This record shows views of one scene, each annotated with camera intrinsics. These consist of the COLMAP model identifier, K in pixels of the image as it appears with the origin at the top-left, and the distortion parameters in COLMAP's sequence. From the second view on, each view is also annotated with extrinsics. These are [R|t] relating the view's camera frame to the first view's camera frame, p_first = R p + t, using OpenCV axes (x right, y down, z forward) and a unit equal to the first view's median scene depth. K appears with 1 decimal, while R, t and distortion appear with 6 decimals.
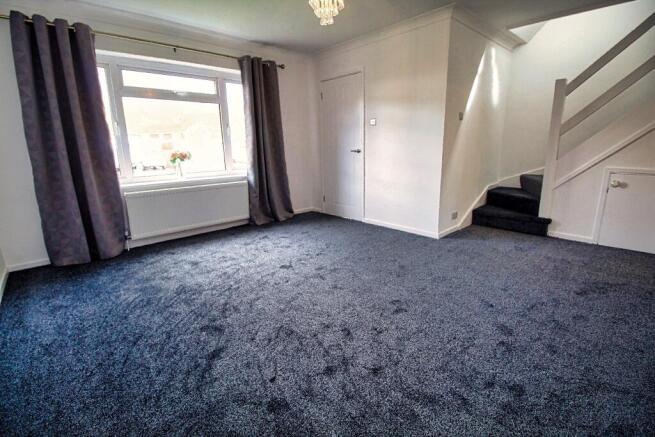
lens RADIAL K [[308.0, 0, 328.0], [0, 308.0, 215.8], [0, 0, 1]] dist [-0.007184, -0.004642]
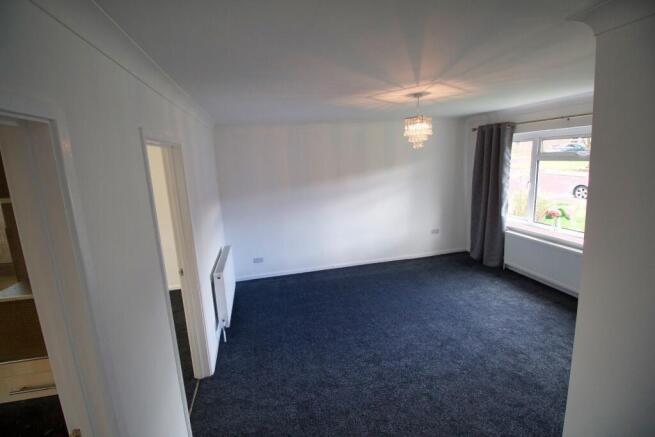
lens RADIAL K [[308.0, 0, 315.8], [0, 308.0, 212.1], [0, 0, 1]] dist [-0.007184, -0.004642]
pose [[-0.535374, 0.201360, -0.820261, 0.904802], [-0.126263, 0.941173, 0.313451, -0.458745], [0.835124, 0.271382, -0.478455, 0.866124]]
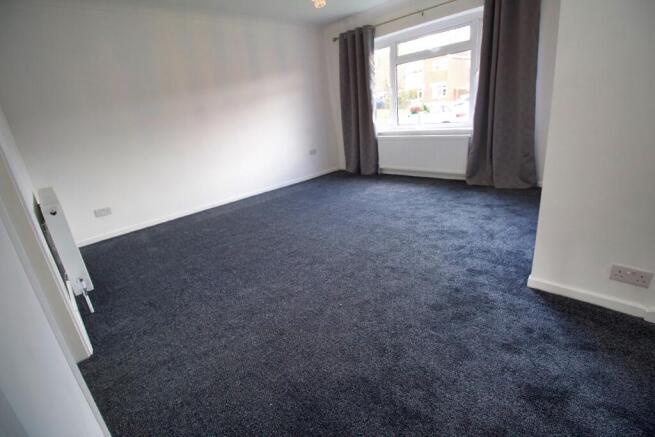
lens RADIAL K [[308.0, 0, 323.4], [0, 308.0, 217.6], [0, 0, 1]] dist [-0.007184, -0.004642]
pose [[-0.002342, 0.339332, -0.940664, 0.849477], [-0.128032, 0.932823, 0.336822, -0.166088], [0.991767, 0.121223, 0.041260, 0.677403]]
